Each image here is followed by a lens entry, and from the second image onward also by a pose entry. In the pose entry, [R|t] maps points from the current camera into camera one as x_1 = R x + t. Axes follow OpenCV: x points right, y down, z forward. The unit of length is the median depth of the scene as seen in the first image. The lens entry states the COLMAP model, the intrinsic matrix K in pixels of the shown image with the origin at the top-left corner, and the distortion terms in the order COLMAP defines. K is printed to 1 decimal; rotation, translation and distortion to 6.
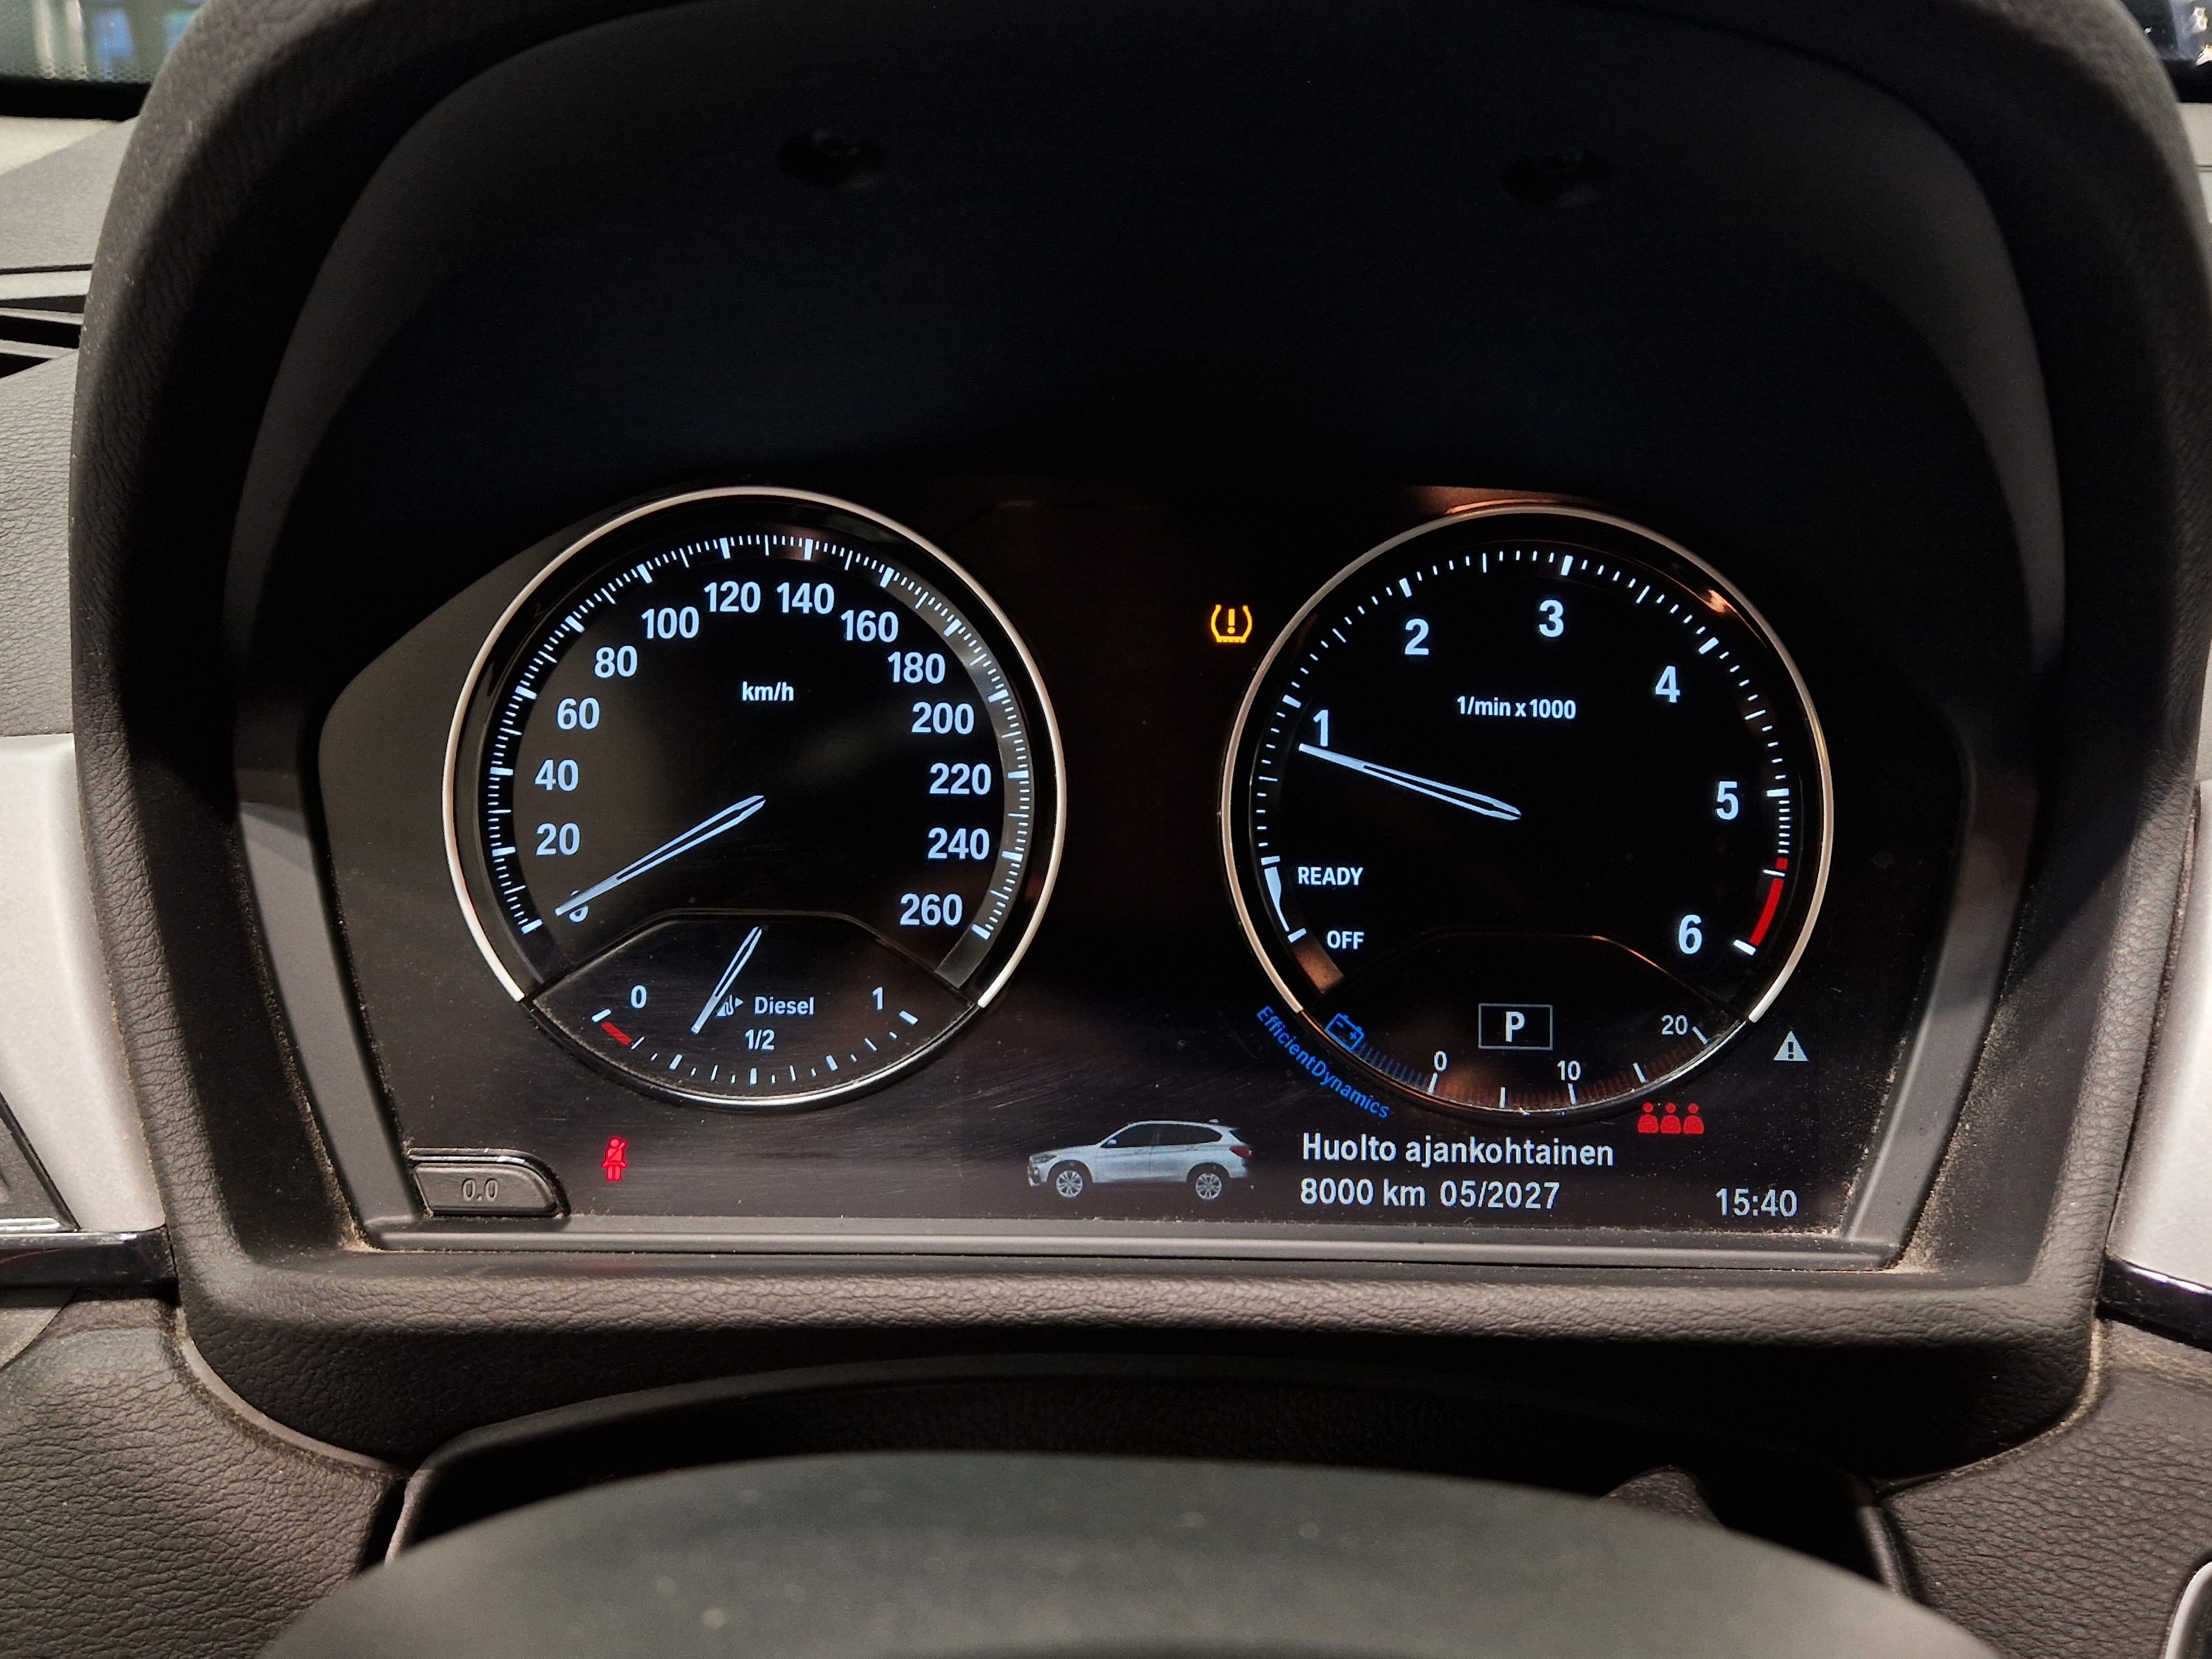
lens RADIAL K [[1873.2, 0, 1136.6], [0, 1873.2, 881.6], [0, 0, 1]] dist [0.037256, -0.011282]
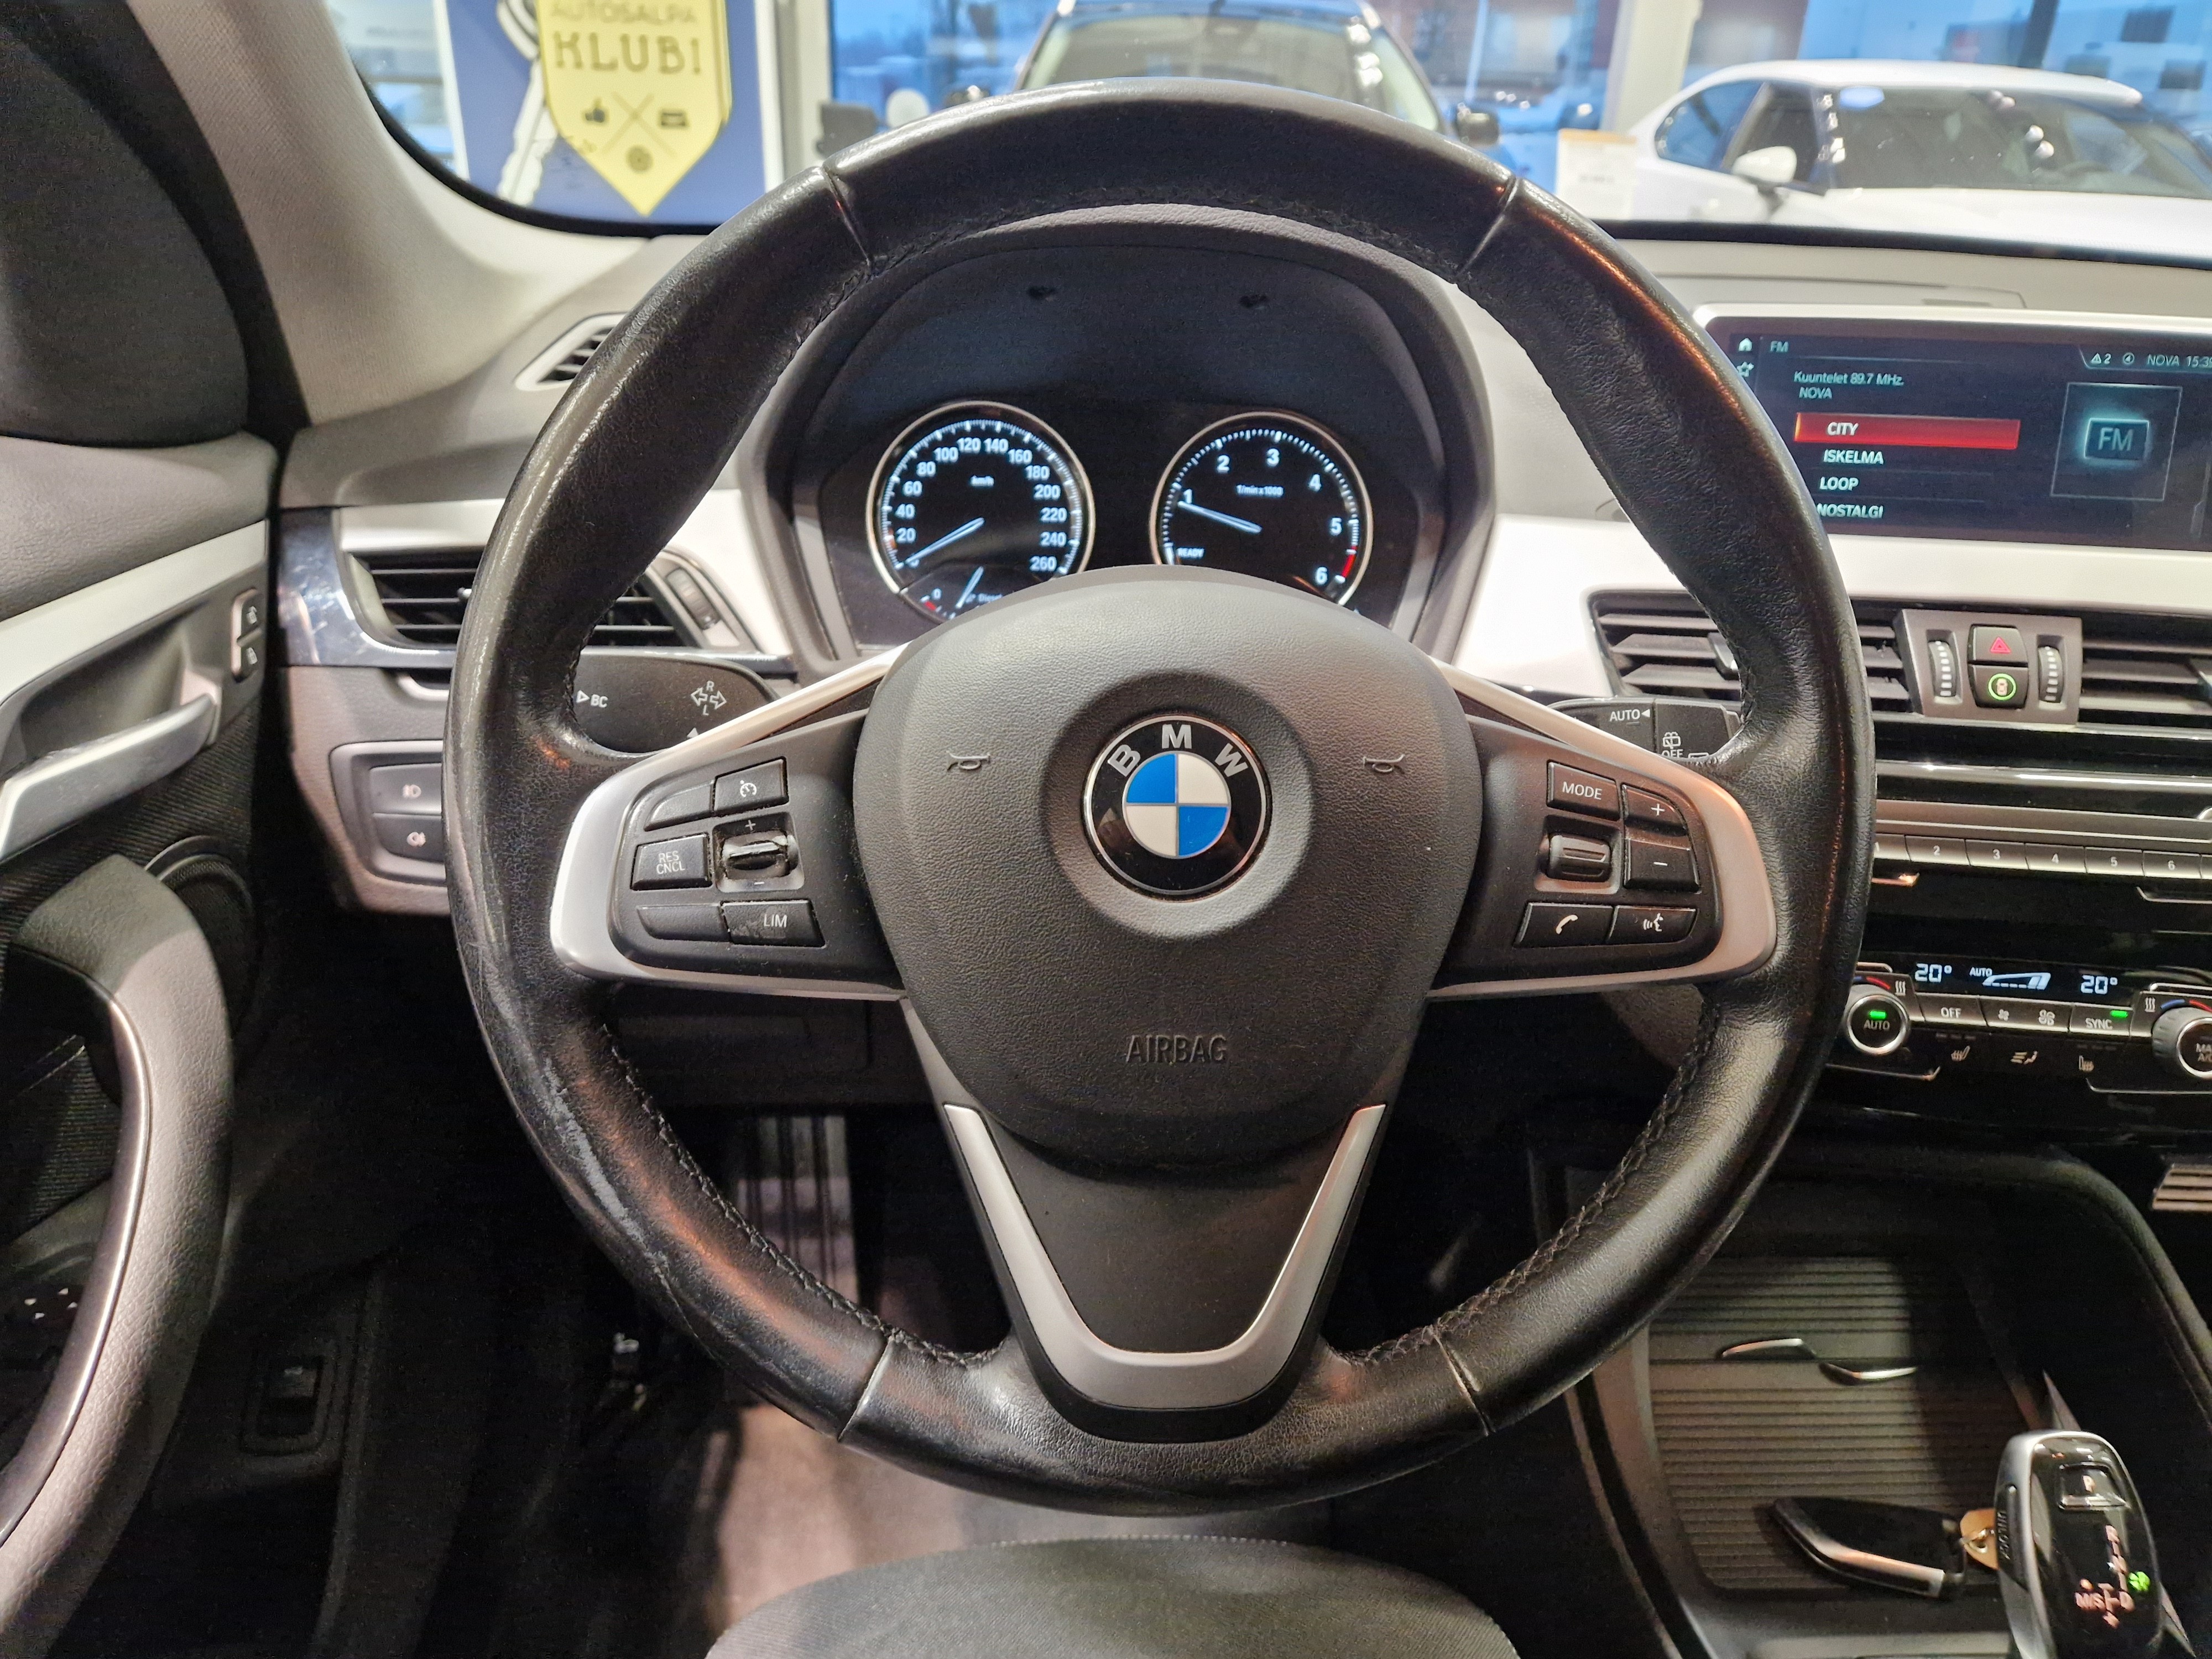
lens RADIAL K [[1468.2, 0, 1103.7], [0, 1468.2, 878.2], [0, 0, 1]] dist [0.094686, -0.070792]
pose [[0.999079, -0.002217, 0.042847, -0.115195], [-0.000208, 0.998402, 0.056502, 0.349710], [-0.042904, -0.056459, 0.997483, -1.163336]]
